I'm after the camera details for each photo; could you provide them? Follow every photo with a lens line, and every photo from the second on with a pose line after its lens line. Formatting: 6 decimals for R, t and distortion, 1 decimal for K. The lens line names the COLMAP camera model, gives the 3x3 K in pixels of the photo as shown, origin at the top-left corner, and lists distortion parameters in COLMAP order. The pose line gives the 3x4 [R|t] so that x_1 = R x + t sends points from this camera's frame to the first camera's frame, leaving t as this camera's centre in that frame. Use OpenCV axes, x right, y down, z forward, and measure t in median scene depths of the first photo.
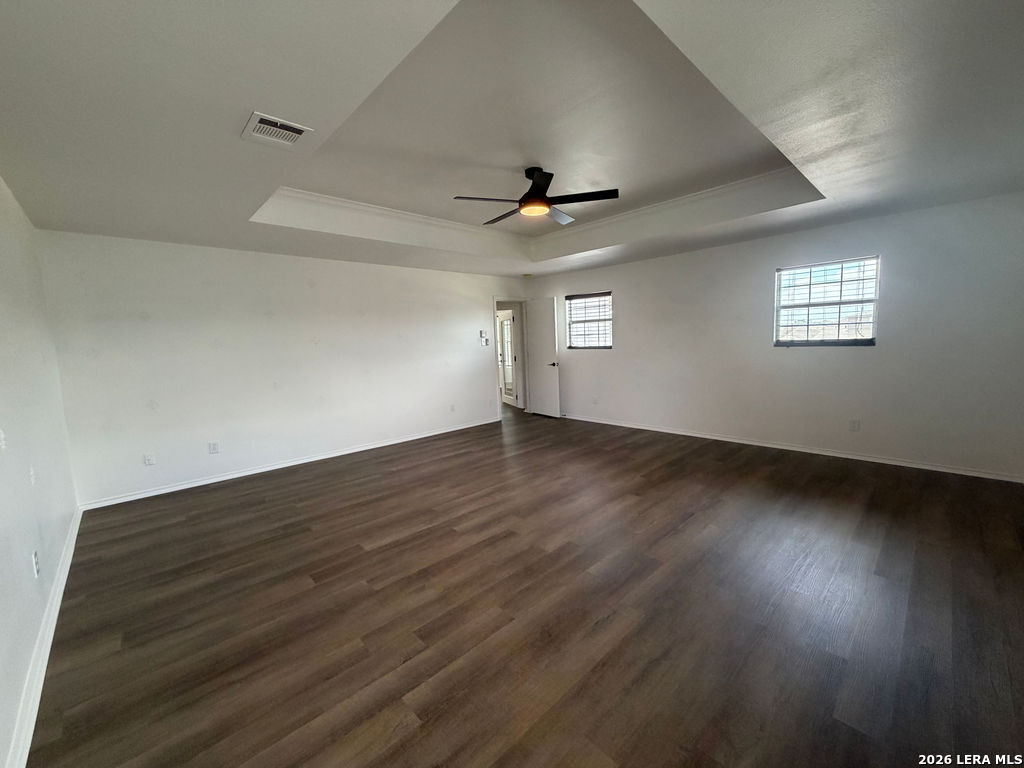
lens RADIAL K [[408.2, 0, 514.5], [0, 408.2, 382.4], [0, 0, 1]] dist [0.000927, 0.000183]
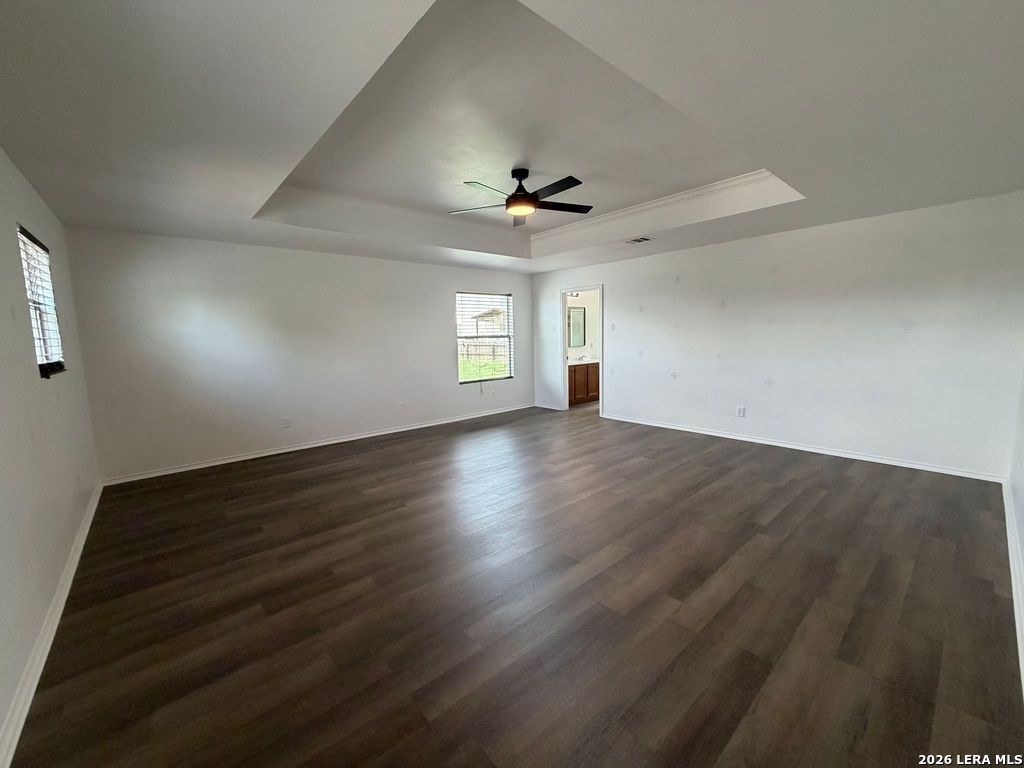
lens RADIAL K [[408.2, 0, 513.1], [0, 408.2, 384.9], [0, 0, 1]] dist [0.000927, 0.000183]
pose [[-0.997709, 0.049120, 0.046523, 0.043193], [0.058785, 0.969796, 0.236730, -0.216731], [-0.033489, 0.238922, -0.970461, 1.978673]]
